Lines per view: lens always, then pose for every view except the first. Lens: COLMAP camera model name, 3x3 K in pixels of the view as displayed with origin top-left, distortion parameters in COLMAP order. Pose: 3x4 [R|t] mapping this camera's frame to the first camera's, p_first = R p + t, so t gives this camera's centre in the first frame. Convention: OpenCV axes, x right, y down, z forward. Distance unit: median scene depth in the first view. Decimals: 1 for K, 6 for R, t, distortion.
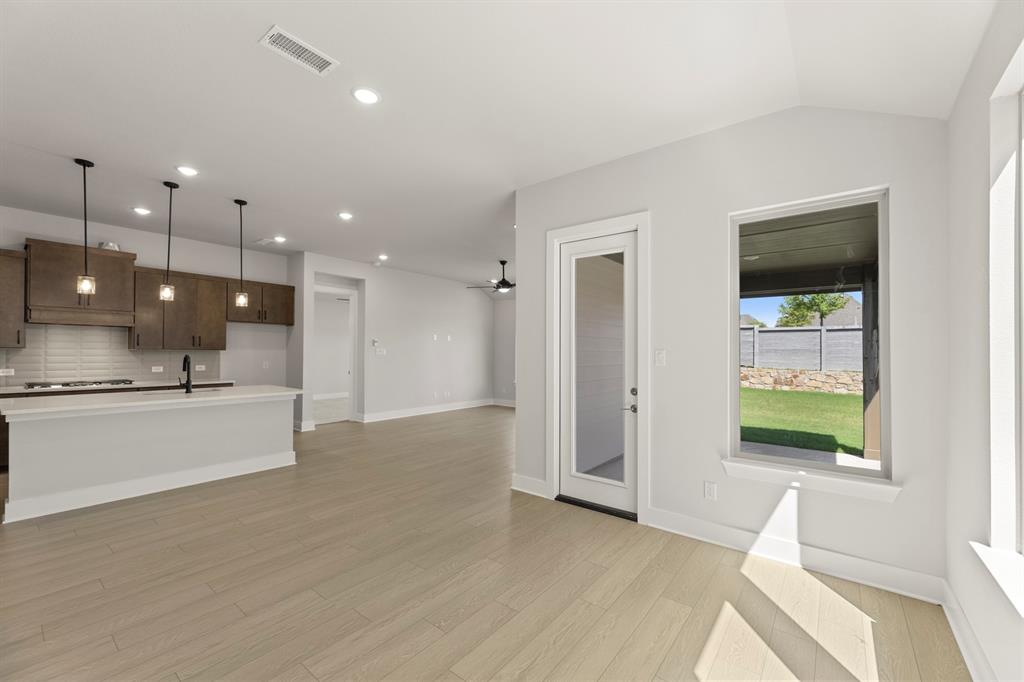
lens RADIAL K [[403.9, 0, 508.4], [0, 403.9, 362.9], [0, 0, 1]] dist [-0.001374, 0.000386]
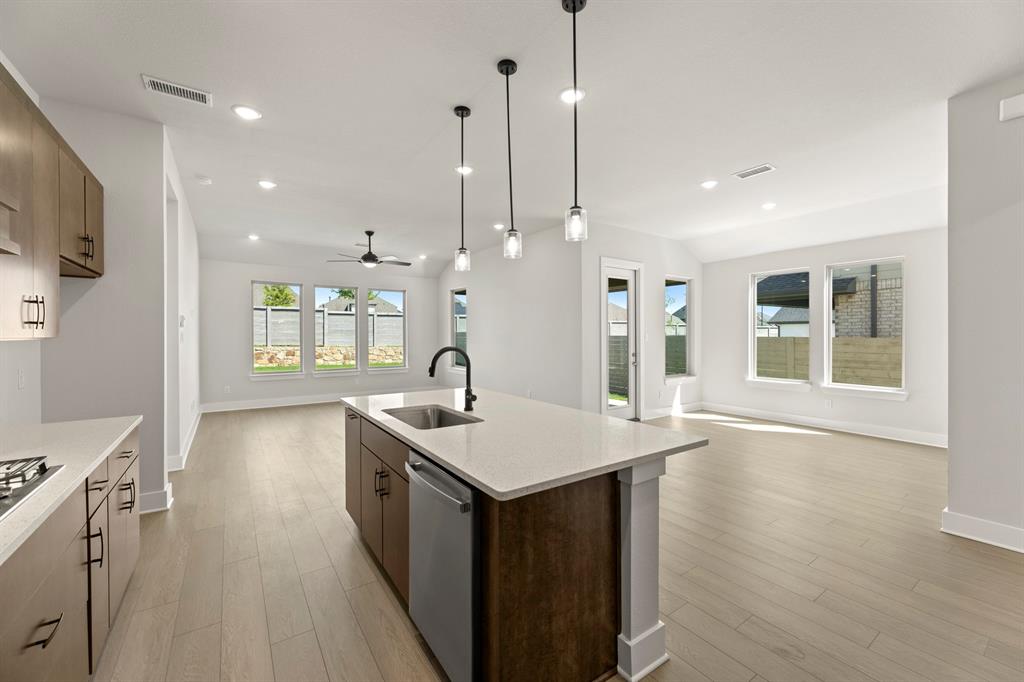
lens RADIAL K [[403.9, 0, 519.8], [0, 403.9, 337.3], [0, 0, 1]] dist [-0.001374, 0.000386]
pose [[0.274003, -0.020404, 0.961513, -0.715787], [0.031856, 0.999419, 0.012130, -0.023239], [-0.961201, 0.027306, 0.274493, 0.425511]]
